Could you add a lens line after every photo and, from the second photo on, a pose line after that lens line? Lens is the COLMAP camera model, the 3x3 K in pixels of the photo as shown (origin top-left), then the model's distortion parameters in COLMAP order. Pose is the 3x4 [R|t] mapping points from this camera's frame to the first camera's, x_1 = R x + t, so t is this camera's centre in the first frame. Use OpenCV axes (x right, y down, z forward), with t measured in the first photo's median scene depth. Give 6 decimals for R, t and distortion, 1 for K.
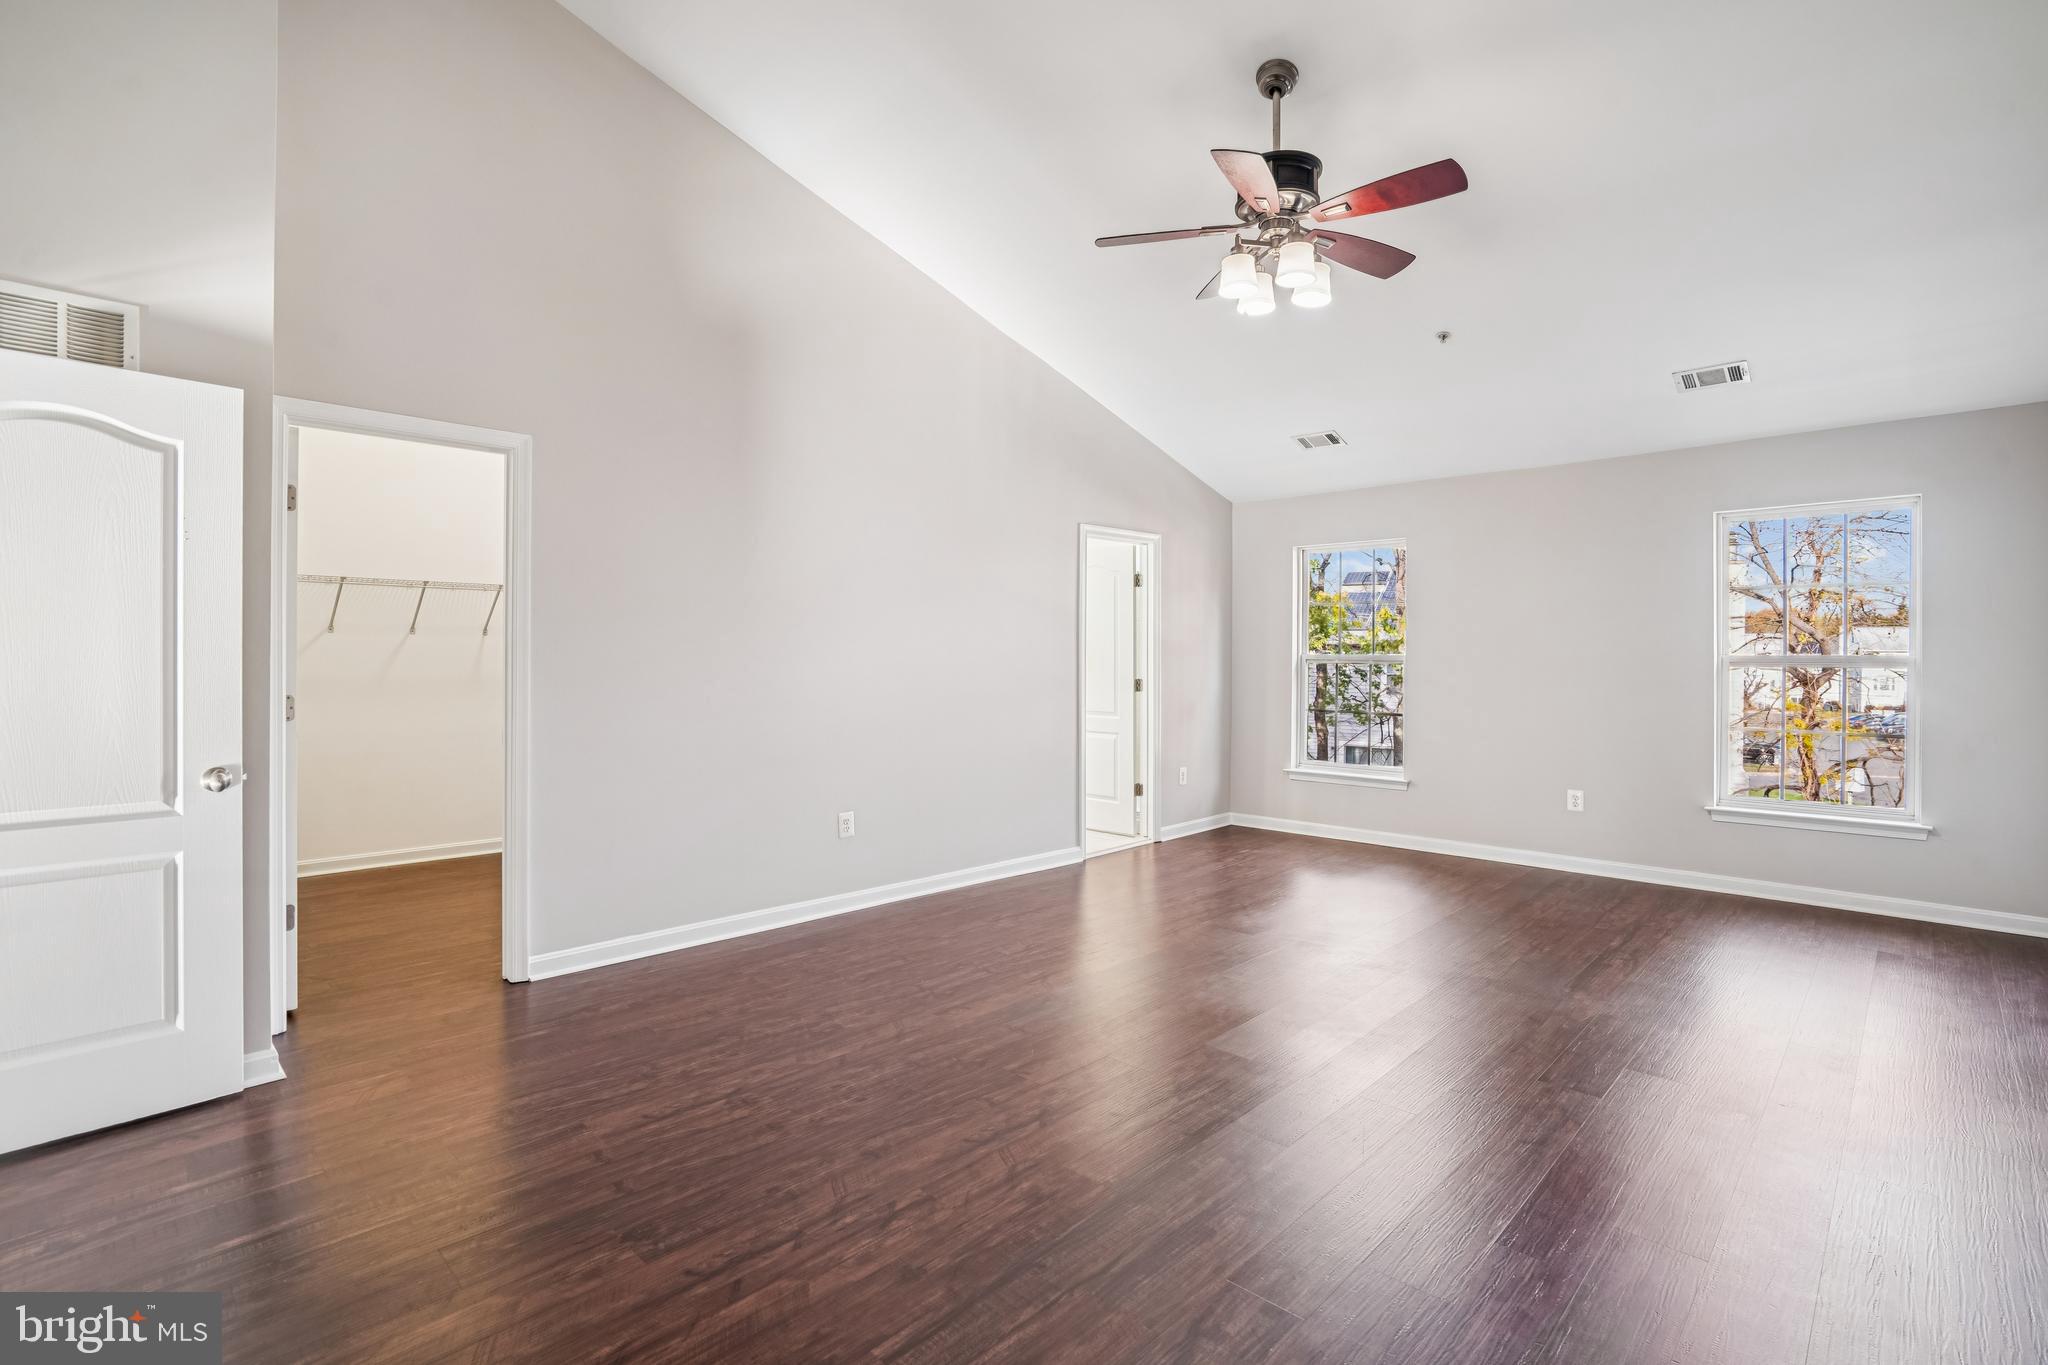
lens RADIAL K [[944.6, 0, 1006.1], [0, 944.6, 674.5], [0, 0, 1]] dist [-0.051164, 0.023122]
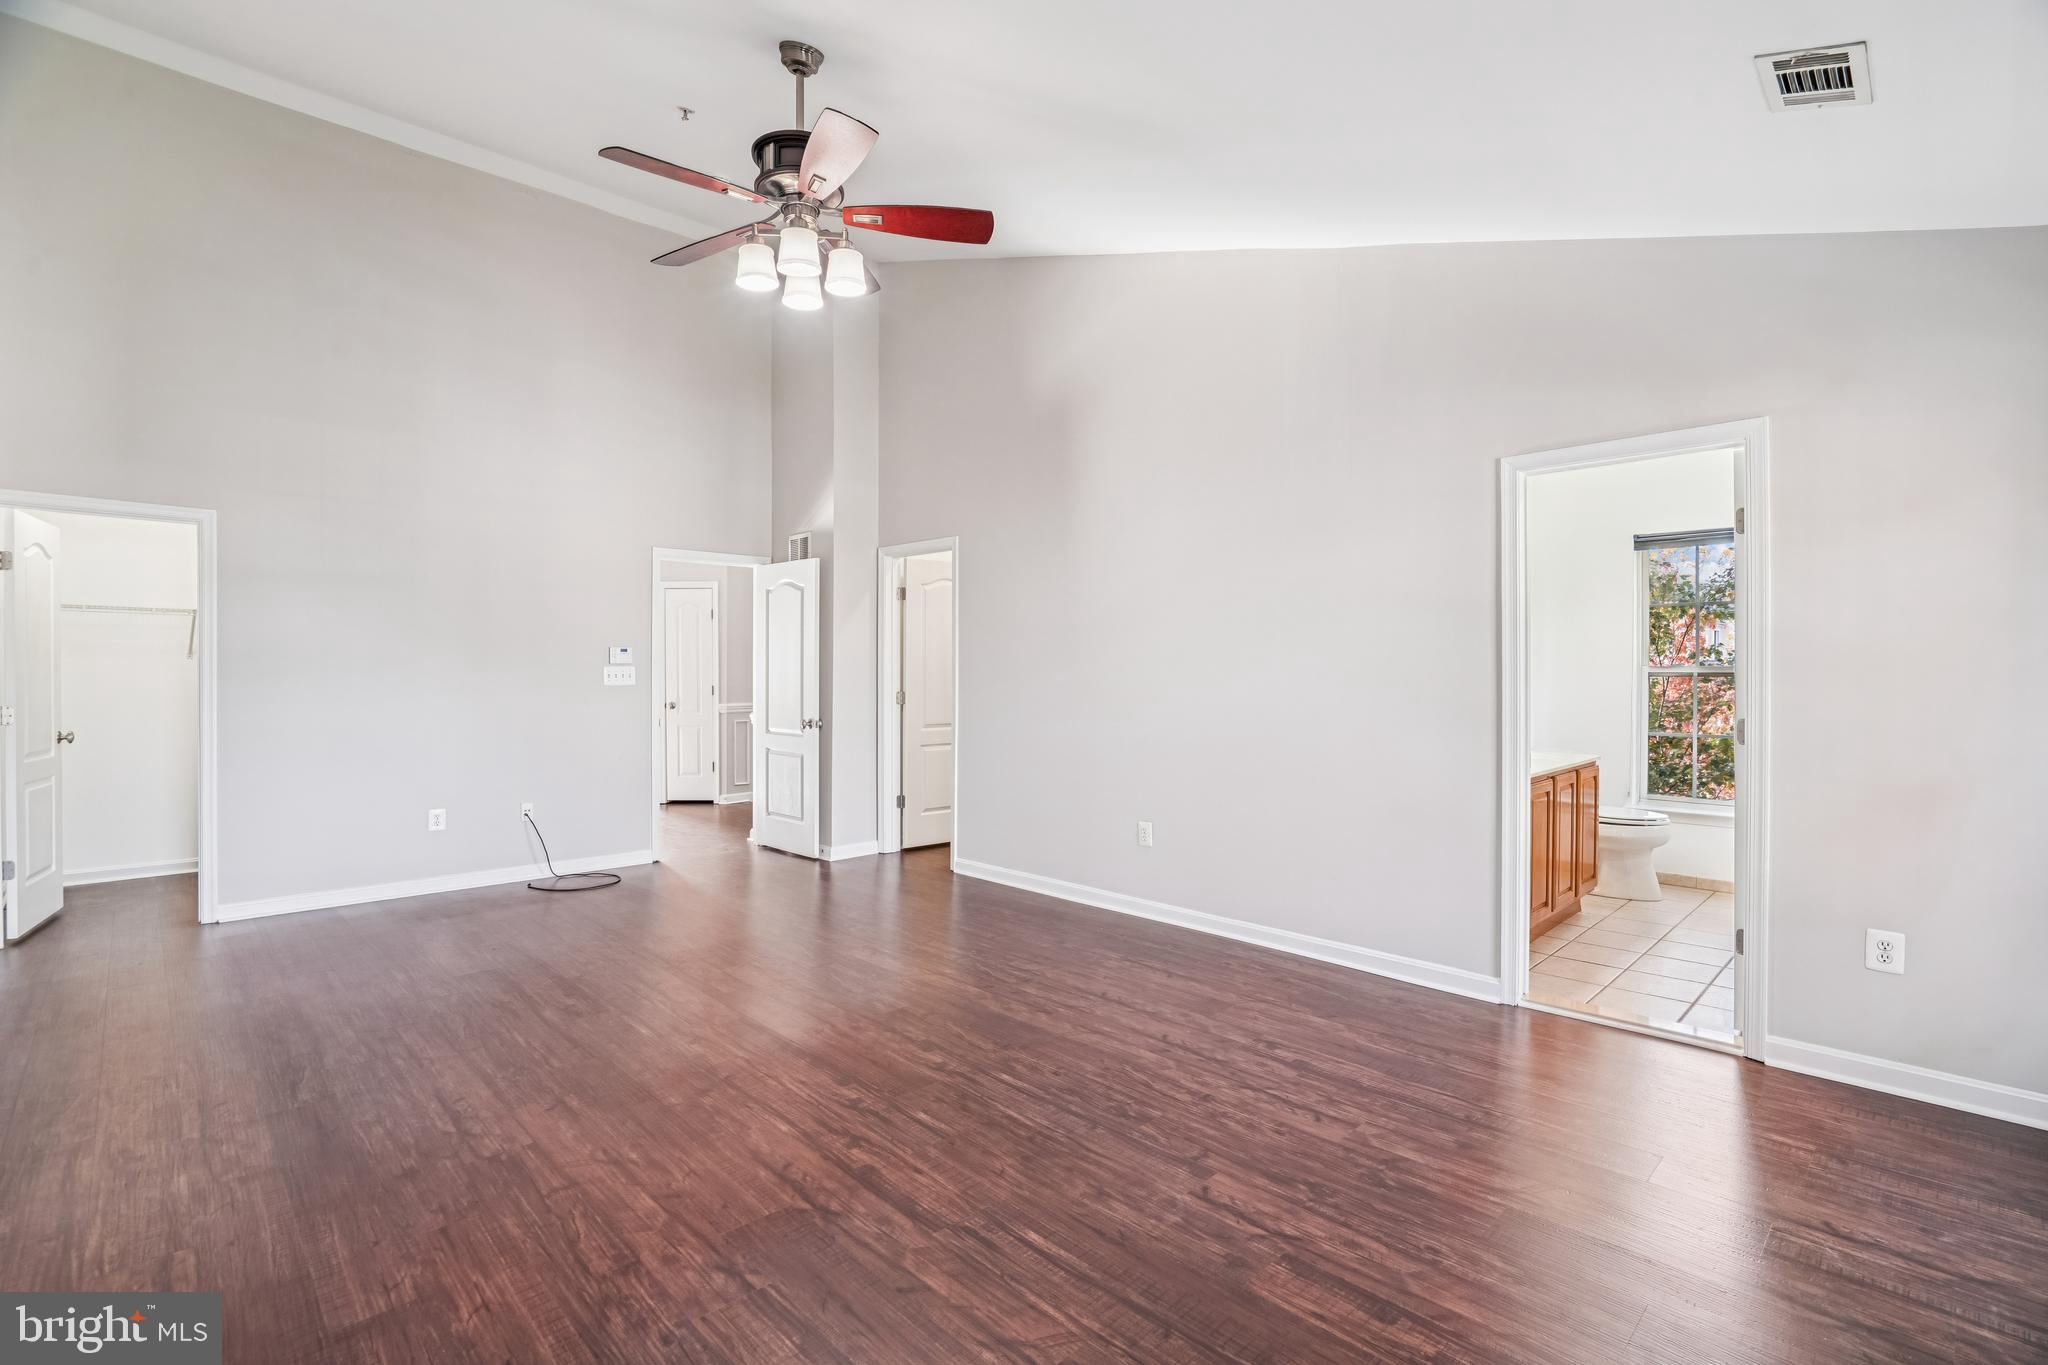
lens RADIAL K [[944.6, 0, 1006.1], [0, 944.6, 674.5], [0, 0, 1]] dist [-0.051164, 0.023122]
pose [[-0.020392, -0.002329, -0.999789, 1.390599], [-0.023136, 0.999731, -0.001857, -0.017484], [0.999524, 0.023093, -0.020440, 1.377773]]
